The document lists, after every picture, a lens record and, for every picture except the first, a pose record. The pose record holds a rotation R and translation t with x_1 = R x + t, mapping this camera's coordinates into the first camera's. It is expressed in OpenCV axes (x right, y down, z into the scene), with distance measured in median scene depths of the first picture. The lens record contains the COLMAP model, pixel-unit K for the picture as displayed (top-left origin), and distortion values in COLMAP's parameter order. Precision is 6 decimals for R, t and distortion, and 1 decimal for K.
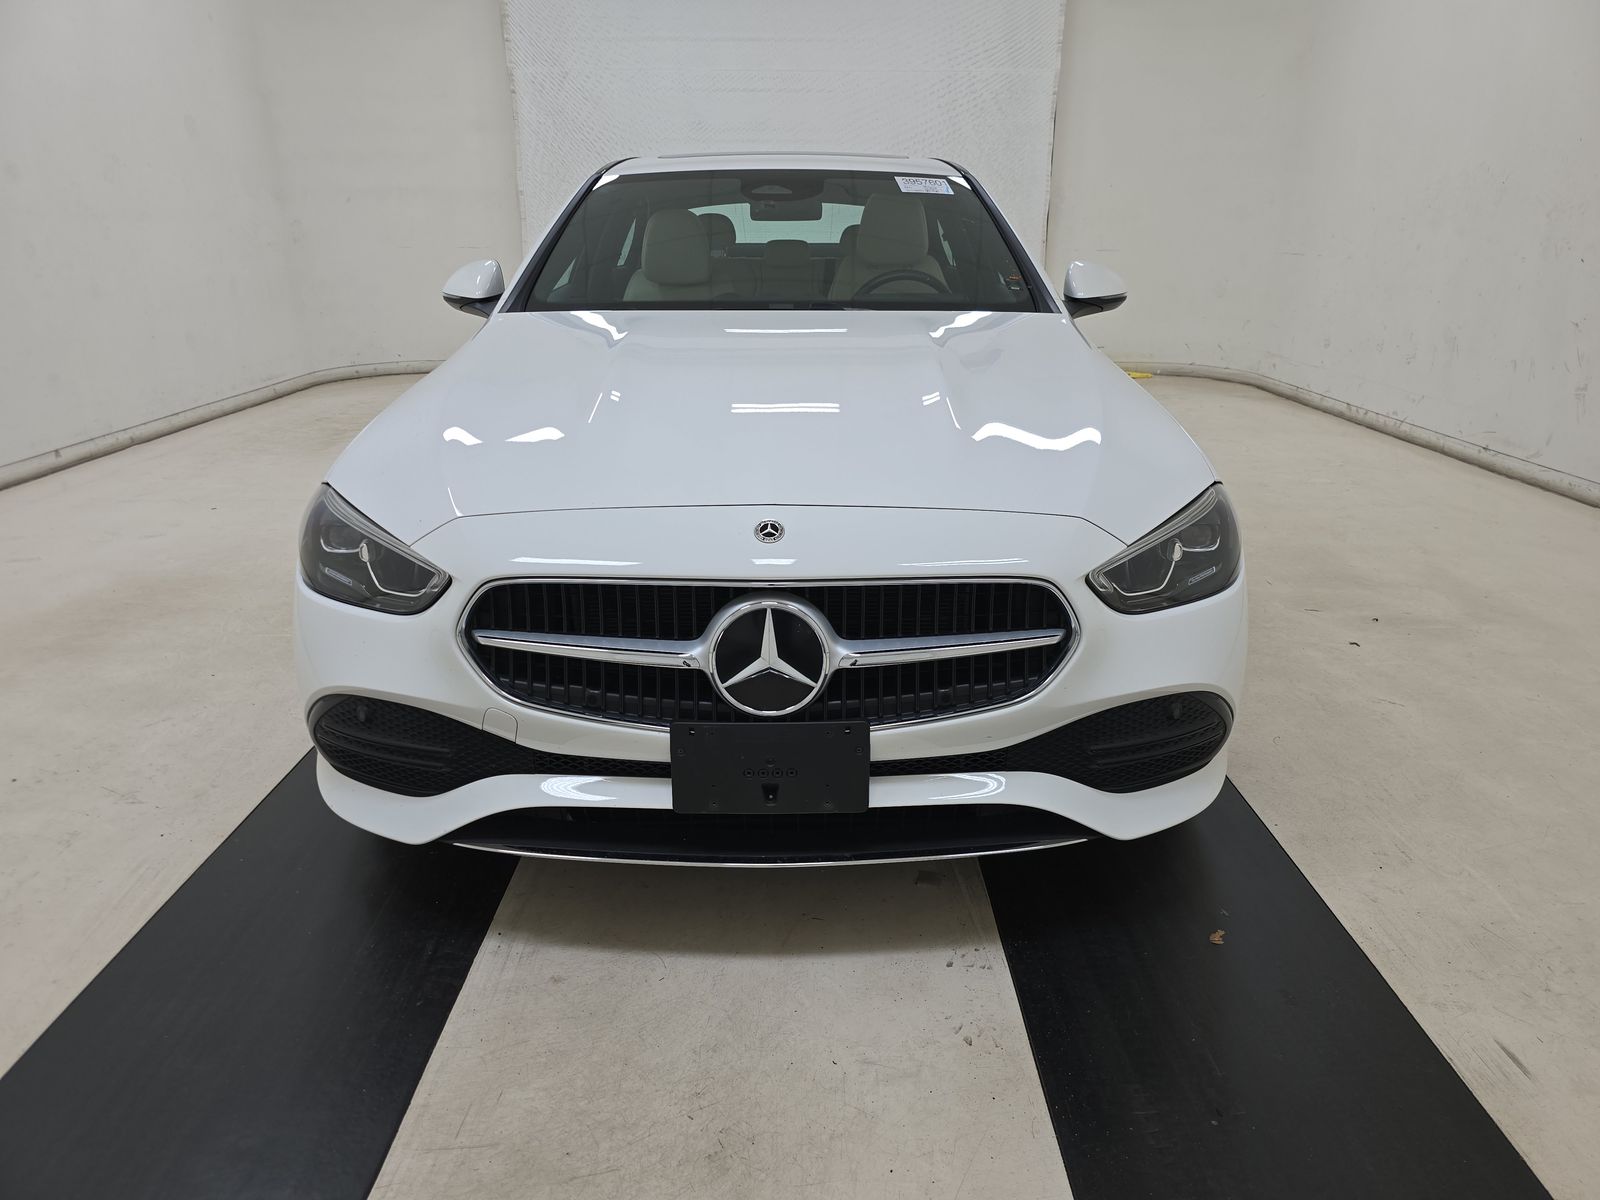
lens RADIAL K [[1086.4, 0, 803.6], [0, 1086.4, 626.4], [0, 0, 1]] dist [-0.003072, -0.002630]
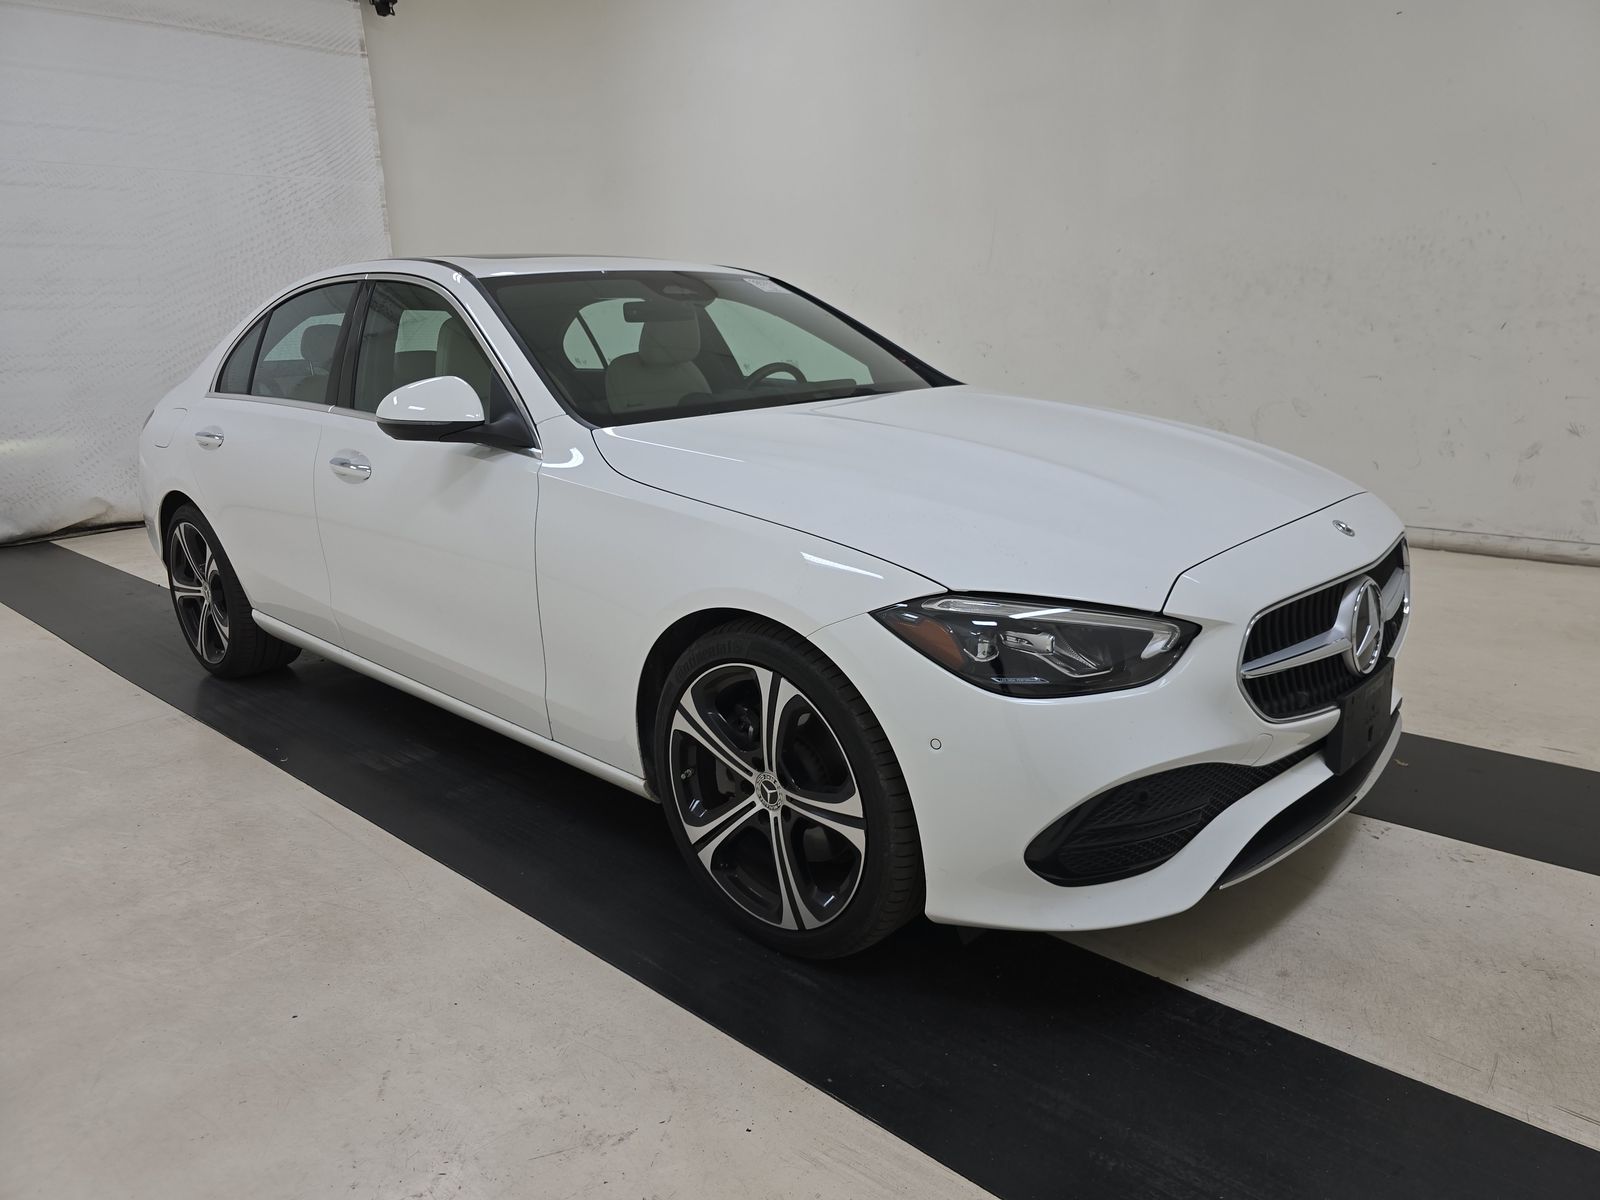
lens RADIAL K [[1086.4, 0, 803.6], [0, 1086.4, 626.4], [0, 0, 1]] dist [-0.003072, -0.002630]
pose [[0.678059, -0.218155, 0.701887, -0.353712], [0.284208, 0.958478, 0.023347, -0.049519], [-0.677836, 0.183651, 0.711906, 0.136700]]
